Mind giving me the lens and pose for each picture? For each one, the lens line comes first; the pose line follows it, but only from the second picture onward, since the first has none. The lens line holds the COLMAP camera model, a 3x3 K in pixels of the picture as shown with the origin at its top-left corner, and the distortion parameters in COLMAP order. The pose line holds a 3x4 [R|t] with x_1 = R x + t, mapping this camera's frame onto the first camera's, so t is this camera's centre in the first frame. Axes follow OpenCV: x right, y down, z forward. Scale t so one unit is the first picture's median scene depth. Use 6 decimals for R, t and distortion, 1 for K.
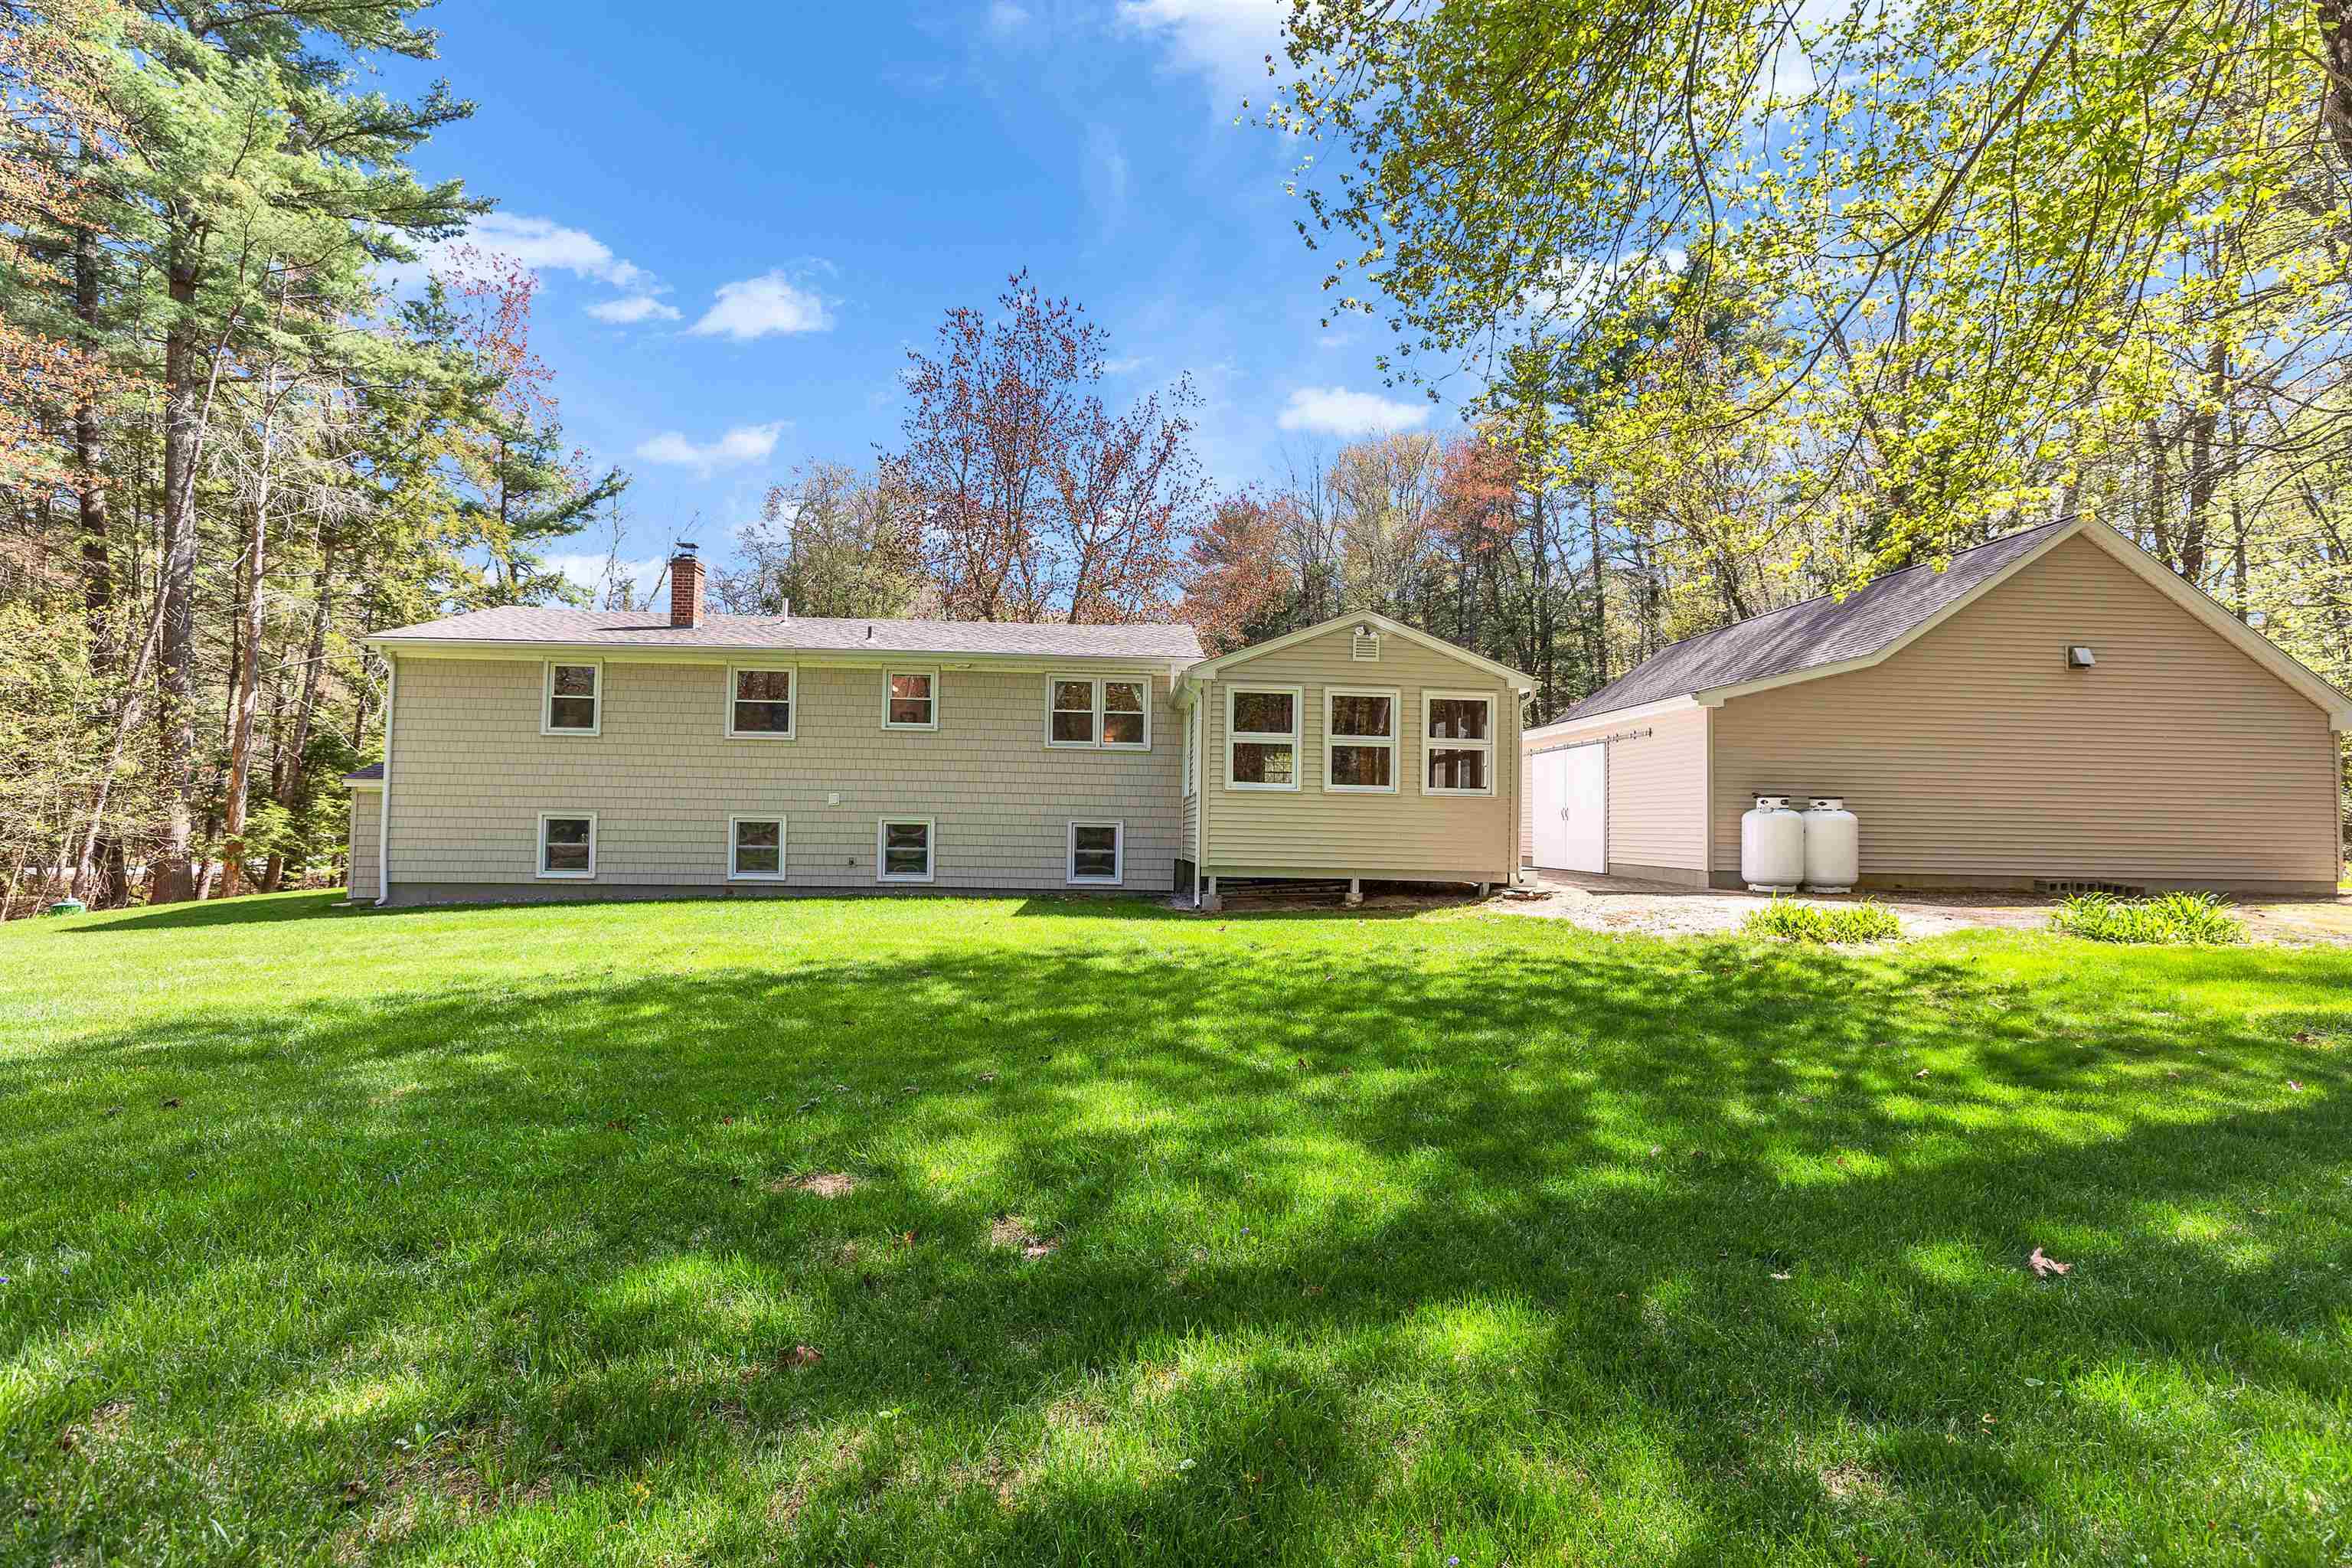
lens RADIAL K [[1046.8, 0, 1176.0], [0, 1046.8, 784.0], [0, 0, 1]] dist [0.000474, -0.000003]
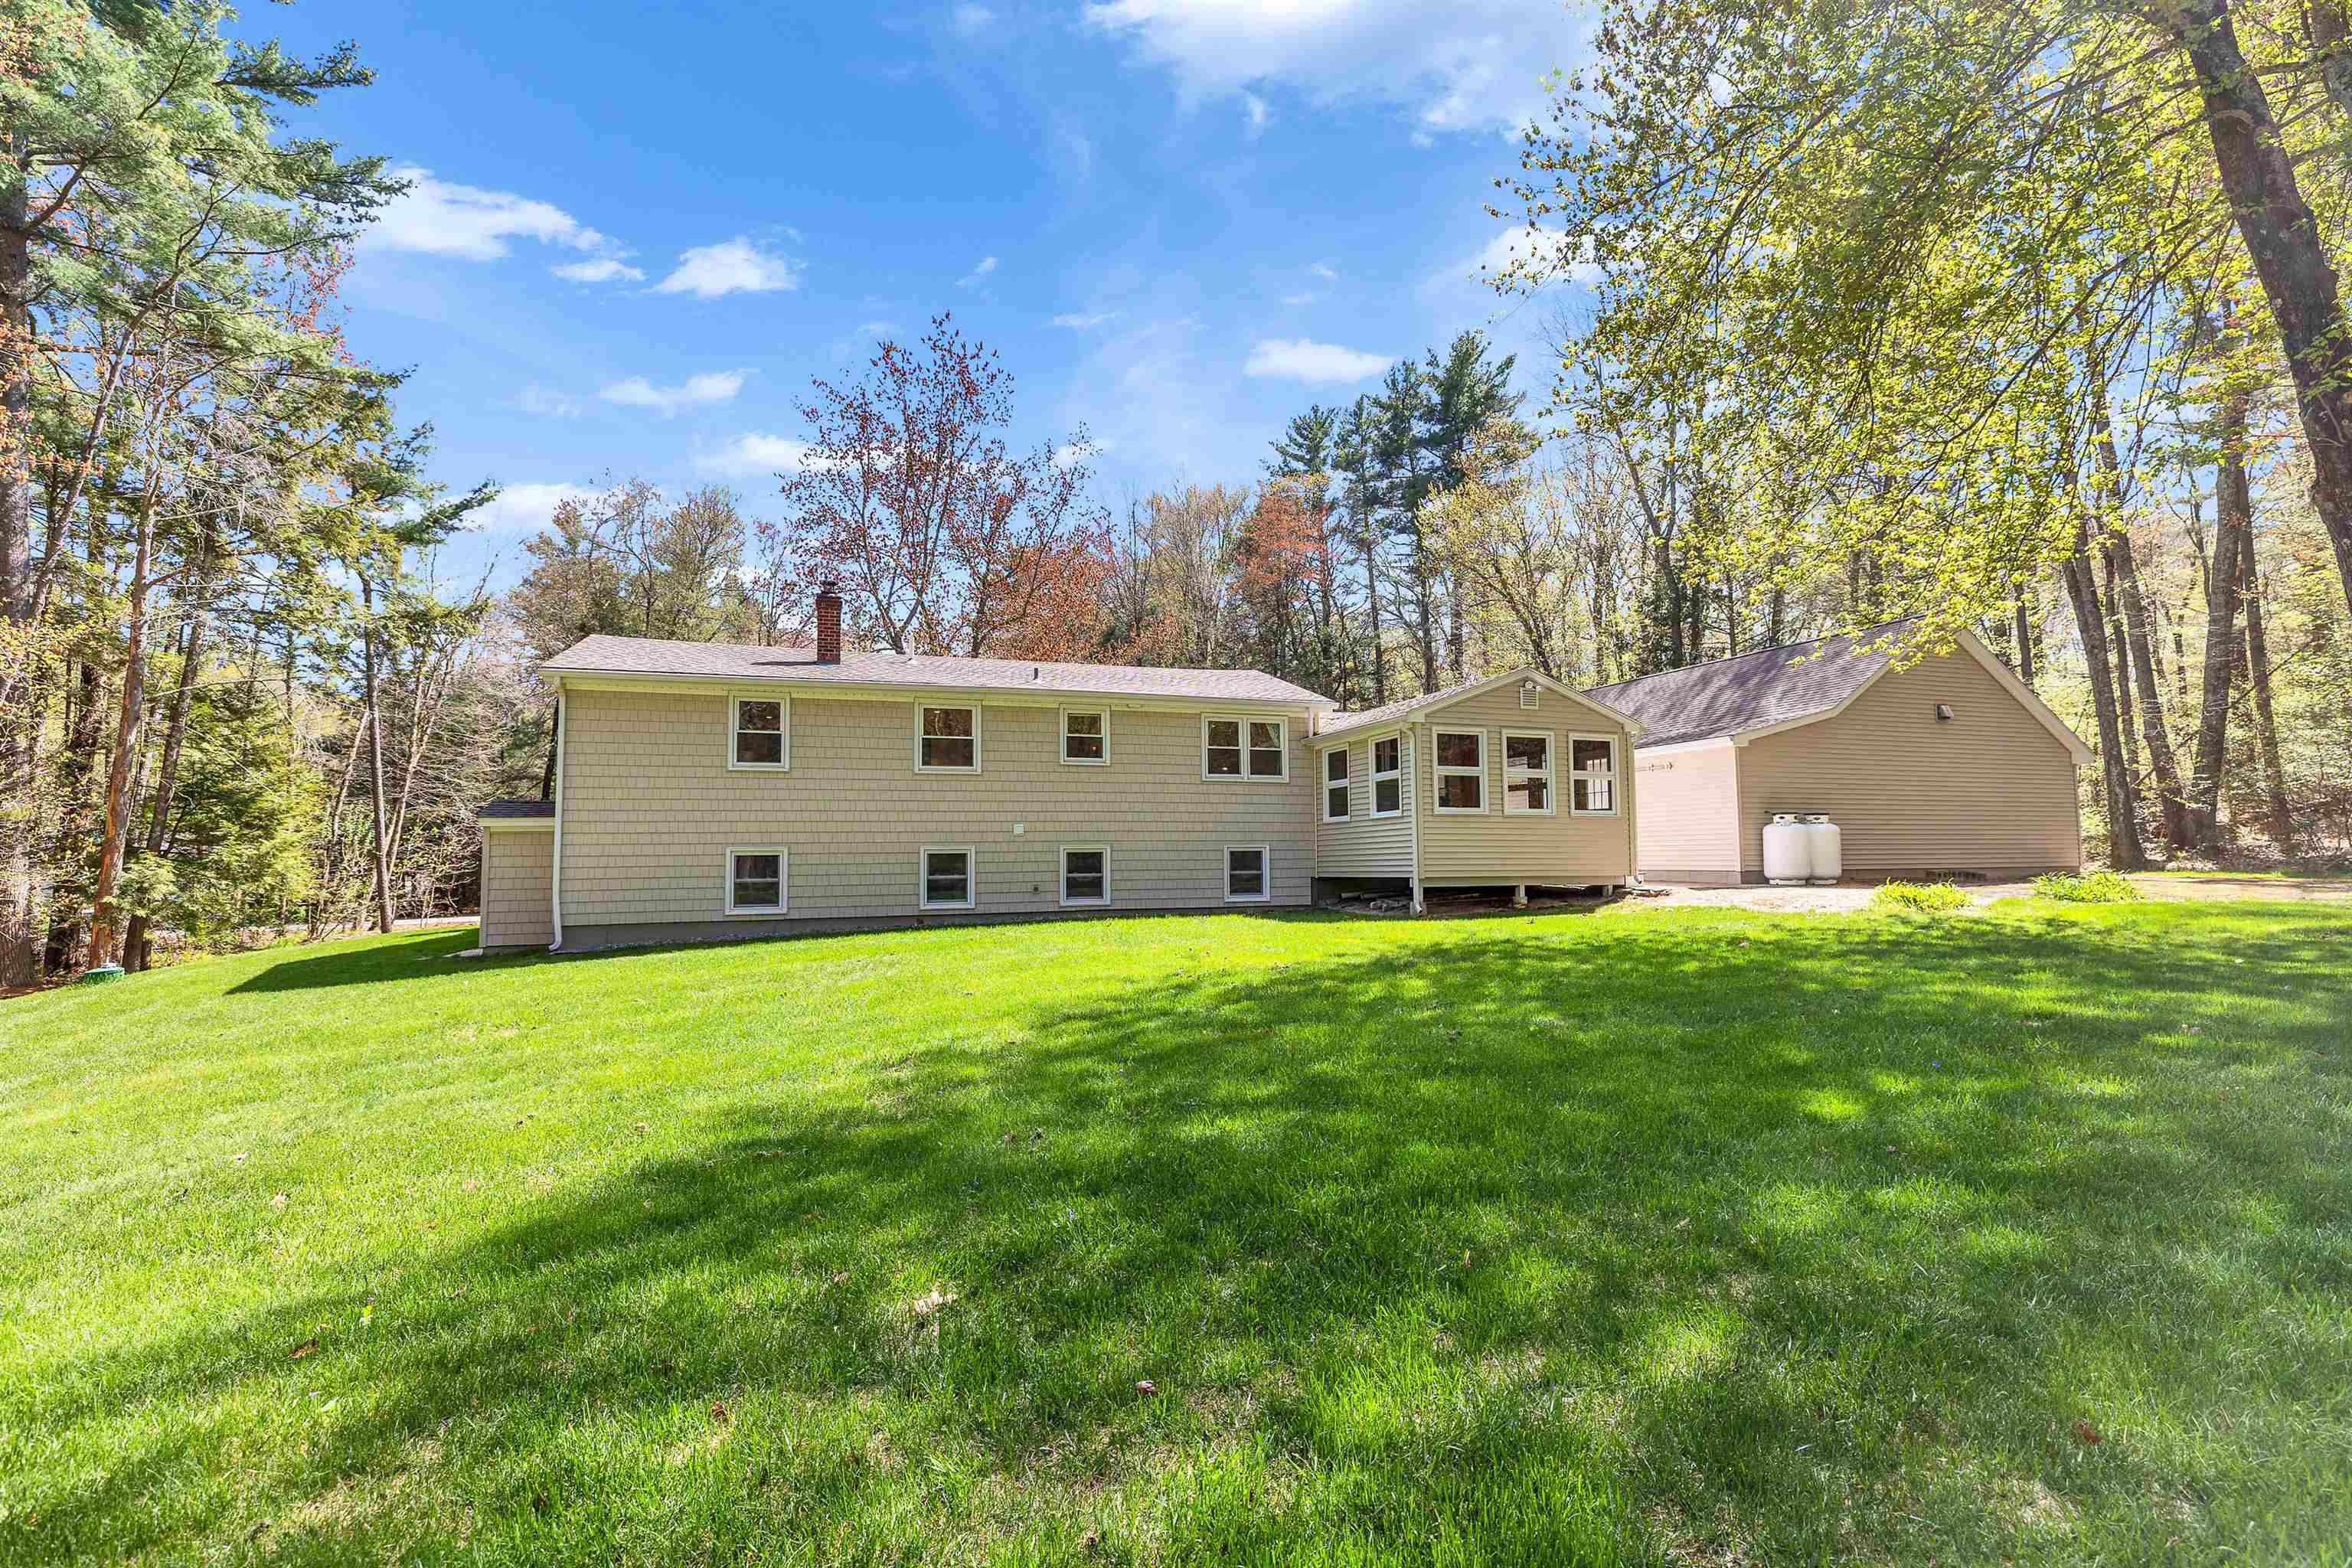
lens RADIAL K [[987.2, 0, 1229.4], [0, 987.2, 819.9], [0, 0, 1]] dist [-0.010550, -0.000096]
pose [[0.964017, -0.017017, 0.265296, -0.386954], [0.013848, 0.999809, 0.013813, -0.006551], [-0.265480, -0.009642, 0.964068, -0.022640]]
